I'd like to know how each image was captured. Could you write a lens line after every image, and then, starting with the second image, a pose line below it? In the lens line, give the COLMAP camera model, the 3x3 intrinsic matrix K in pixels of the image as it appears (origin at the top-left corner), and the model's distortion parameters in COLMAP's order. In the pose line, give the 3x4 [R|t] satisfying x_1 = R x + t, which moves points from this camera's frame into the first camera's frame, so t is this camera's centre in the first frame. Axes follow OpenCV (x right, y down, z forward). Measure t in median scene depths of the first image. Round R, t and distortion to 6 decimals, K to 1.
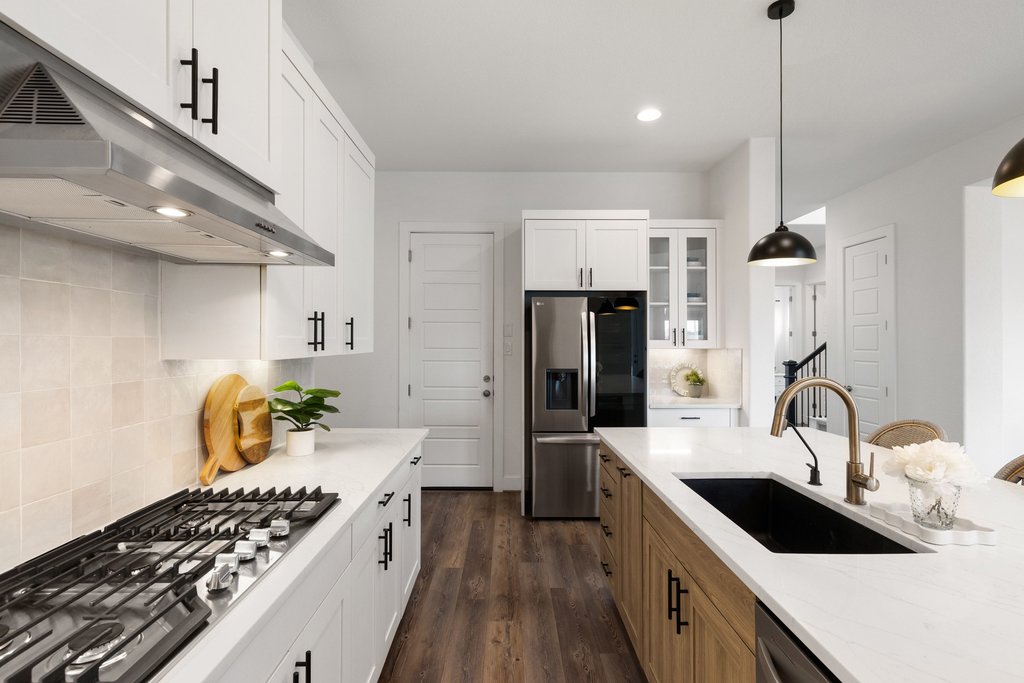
lens RADIAL K [[499.2, 0, 512.0], [0, 499.2, 341.5], [0, 0, 1]] dist [-0.000986, -0.000153]
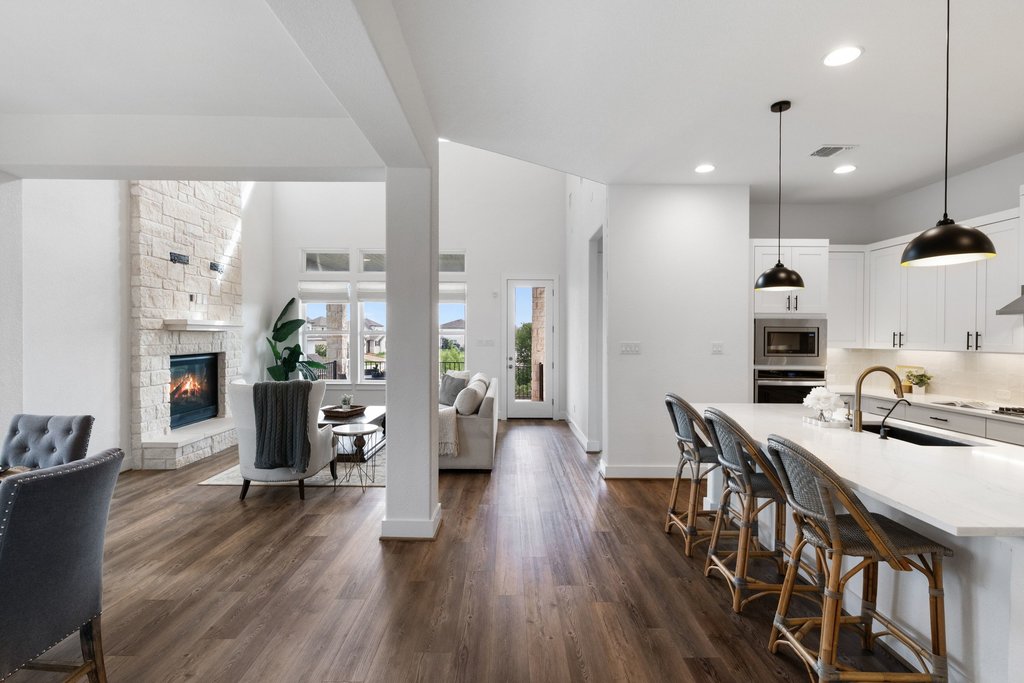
lens RADIAL K [[488.5, 0, 505.2], [0, 488.5, 340.0], [0, 0, 1]] dist [0.001890, 0.000043]
pose [[-0.999759, -0.009269, 0.019924, 1.282979], [-0.009098, 0.999921, 0.008679, -0.020818], [-0.020003, 0.008496, -0.999764, 1.860353]]
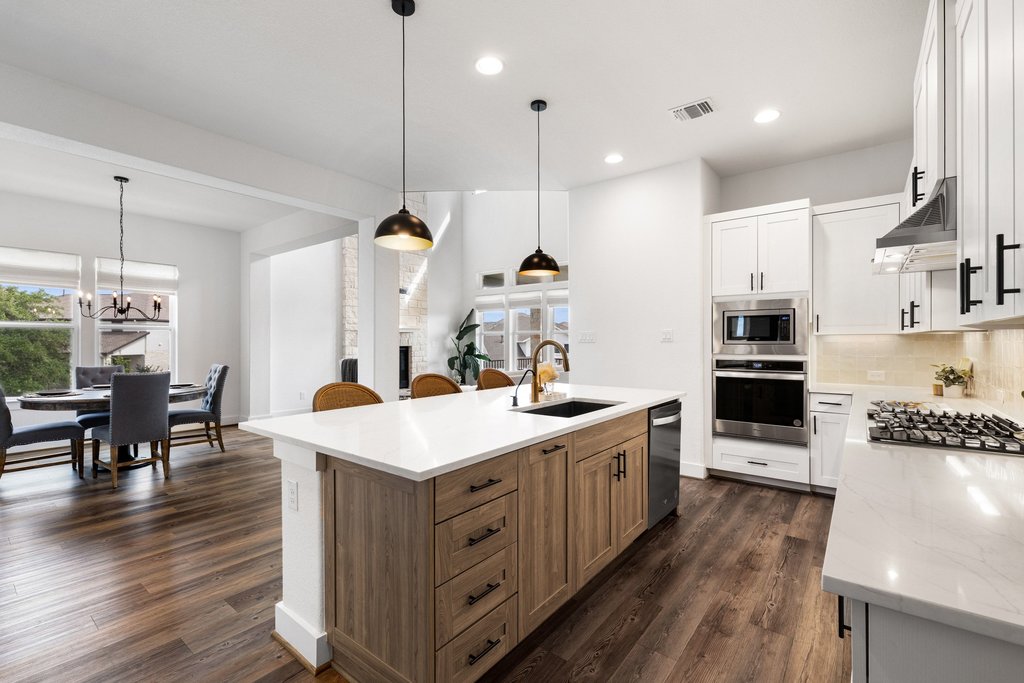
lens RADIAL K [[448.1, 0, 507.7], [0, 448.1, 342.0], [0, 0, 1]] dist [-0.000384, -0.000016]
pose [[-0.770487, -0.001650, 0.637453, -0.237976], [-0.002128, 0.999998, 0.000016, 0.050585], [-0.637452, -0.001344, -0.770489, 1.584154]]
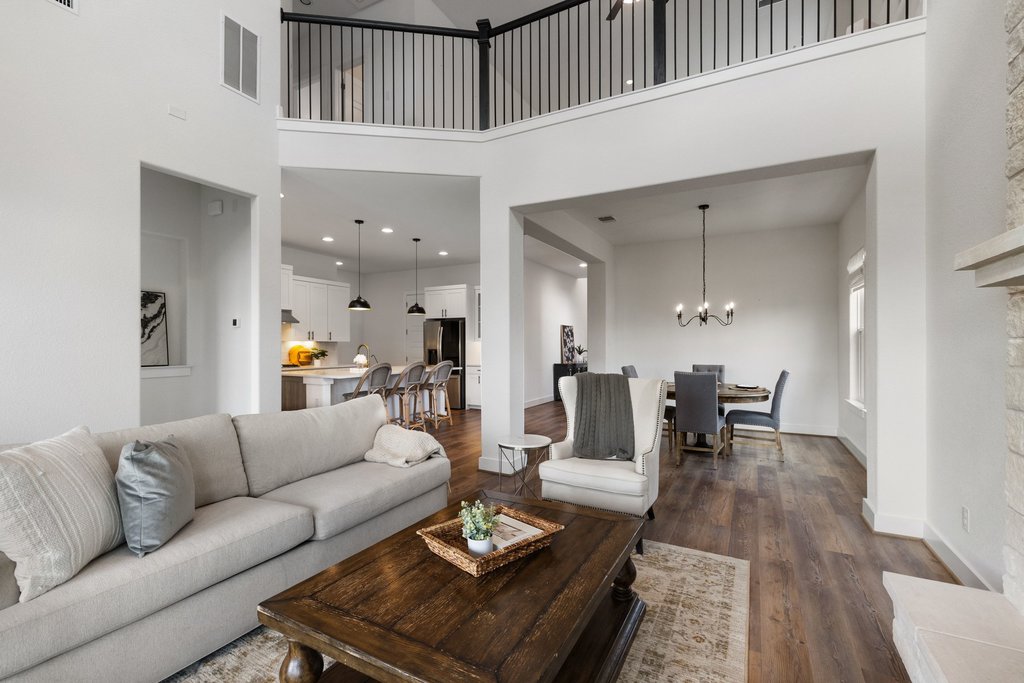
lens RADIAL K [[450.1, 0, 514.5], [0, 450.1, 348.2], [0, 0, 1]] dist [-0.002521, -0.000188]
pose [[0.879437, 0.005842, -0.475980, 2.580495], [0.000527, 0.999912, 0.013244, 0.031978], [0.476015, -0.011898, 0.879356, -1.384045]]
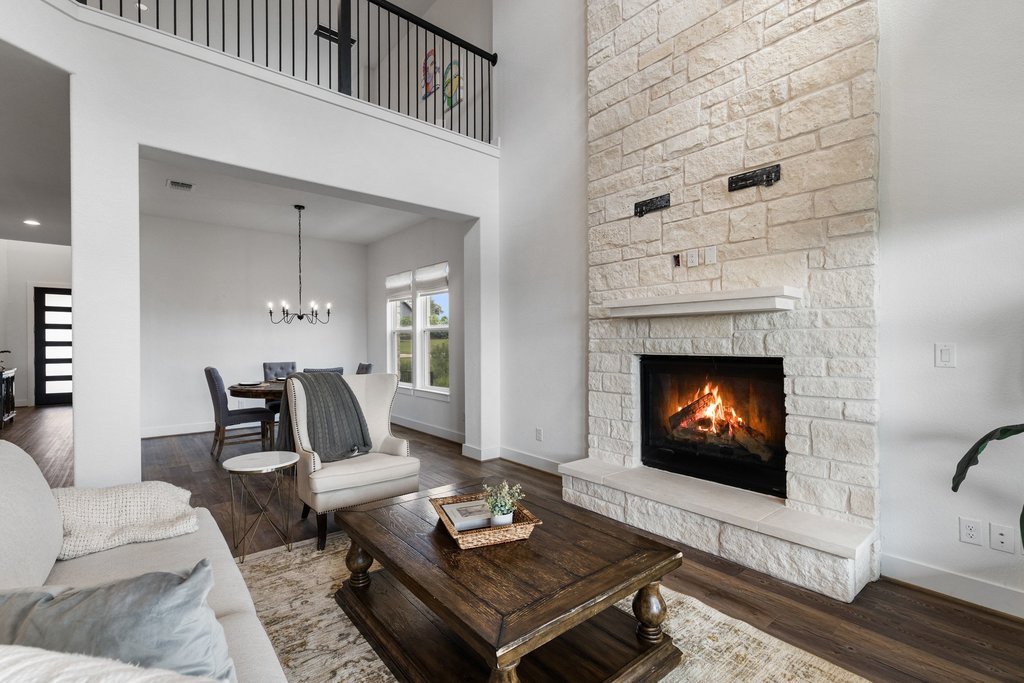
lens RADIAL K [[458.6, 0, 503.7], [0, 458.6, 340.6], [0, 0, 1]] dist [-0.000026, 0.000136]
pose [[0.786067, -0.010703, 0.618049, 1.672798], [0.008724, 0.999943, 0.006221, 0.030333], [-0.618080, 0.000501, 0.786115, -1.433333]]
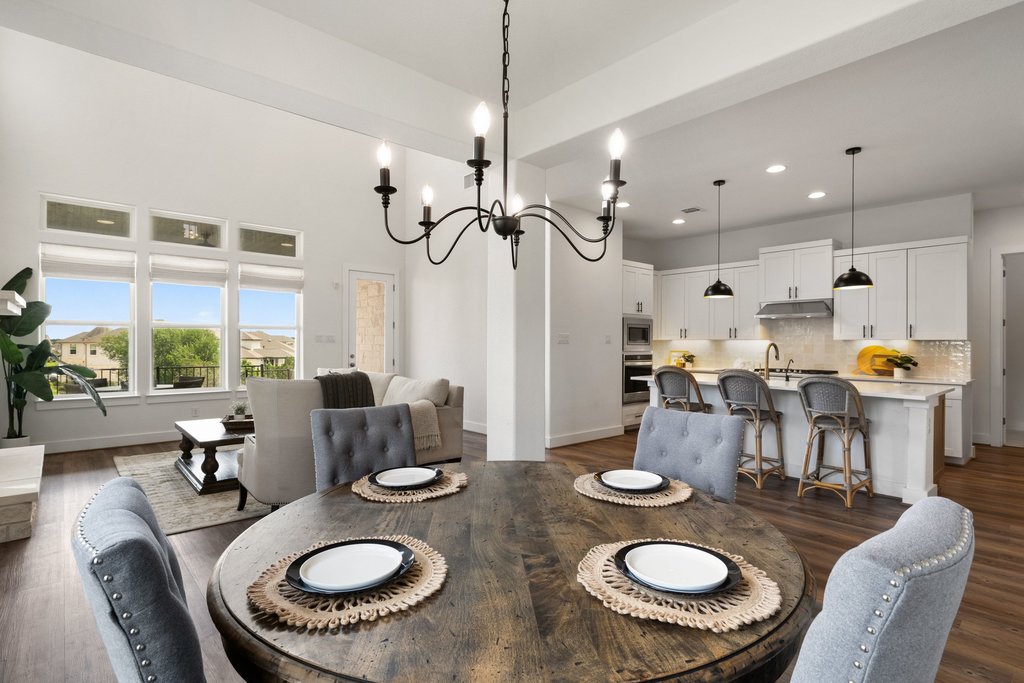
lens RADIAL K [[514.9, 0, 512.0], [0, 514.9, 341.5], [0, 0, 1]] dist [-0.000508, -0.000039]
pose [[-0.755838, -0.009469, -0.654690, 2.732939], [-0.006622, 0.999955, -0.006818, 0.062442], [0.654725, -0.000818, -0.755867, 1.608052]]
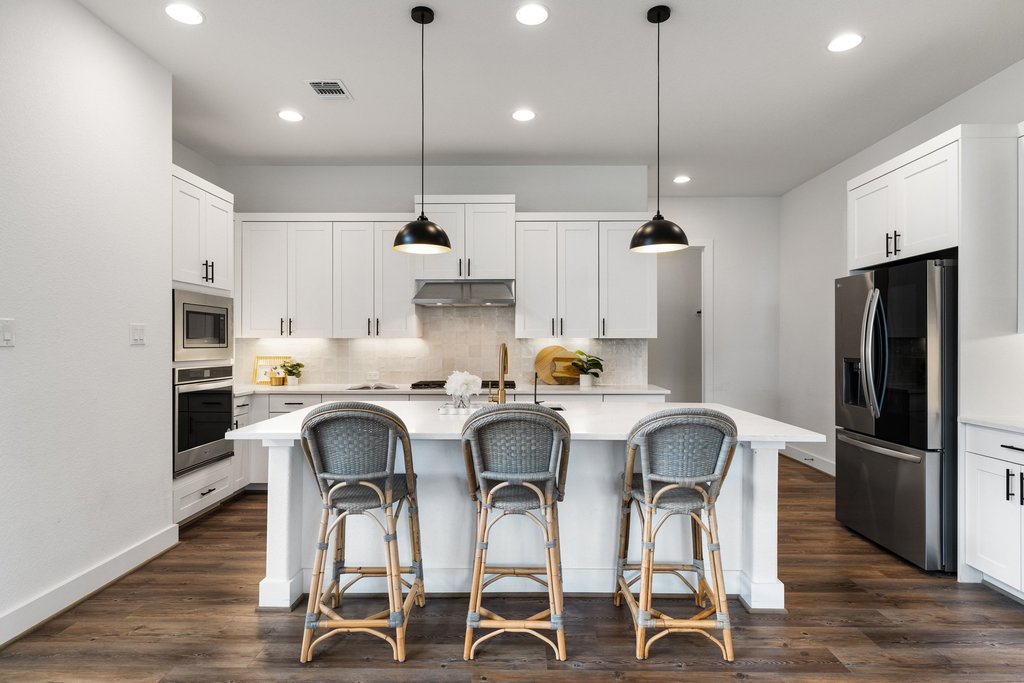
lens RADIAL K [[550.0, 0, 513.8], [0, 550.0, 344.0], [0, 0, 1]] dist [0.000895, -0.000196]
pose [[-0.025017, -0.002286, -0.999684, 1.732035], [0.001638, 0.999996, -0.002328, 0.050803], [0.999686, -0.001696, -0.025013, 0.709702]]
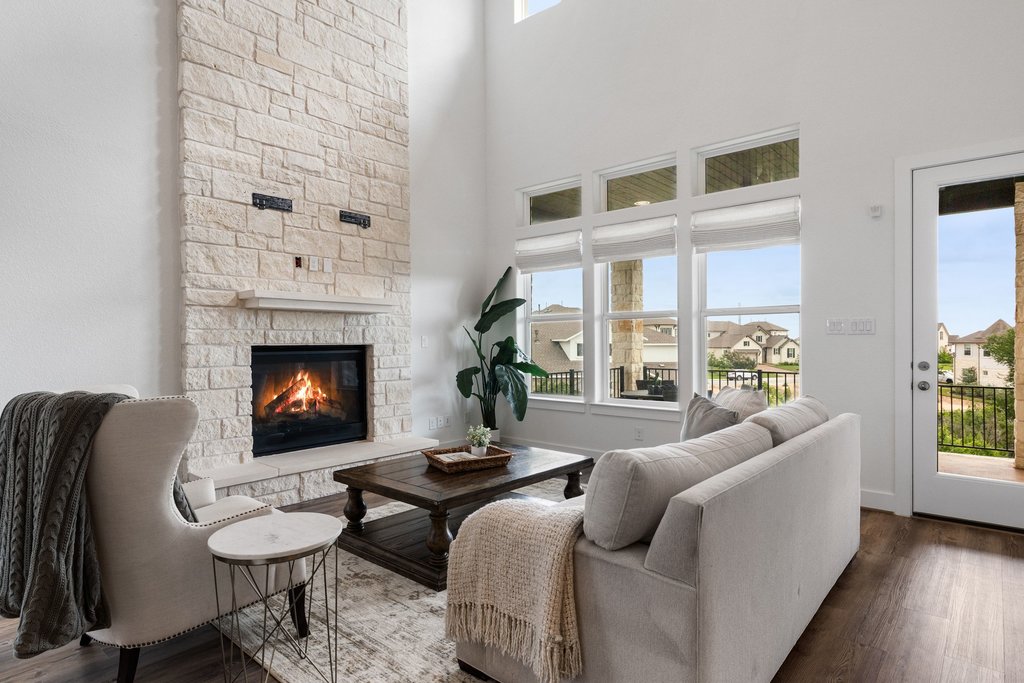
lens RADIAL K [[538.6, 0, 518.8], [0, 538.6, 349.3], [0, 0, 1]] dist [-0.000095, -0.000336]
pose [[-0.736750, -0.007971, 0.676119, 1.117587], [0.000365, 0.999926, 0.012186, 0.080491], [-0.676165, 0.009224, -0.736692, 0.220865]]
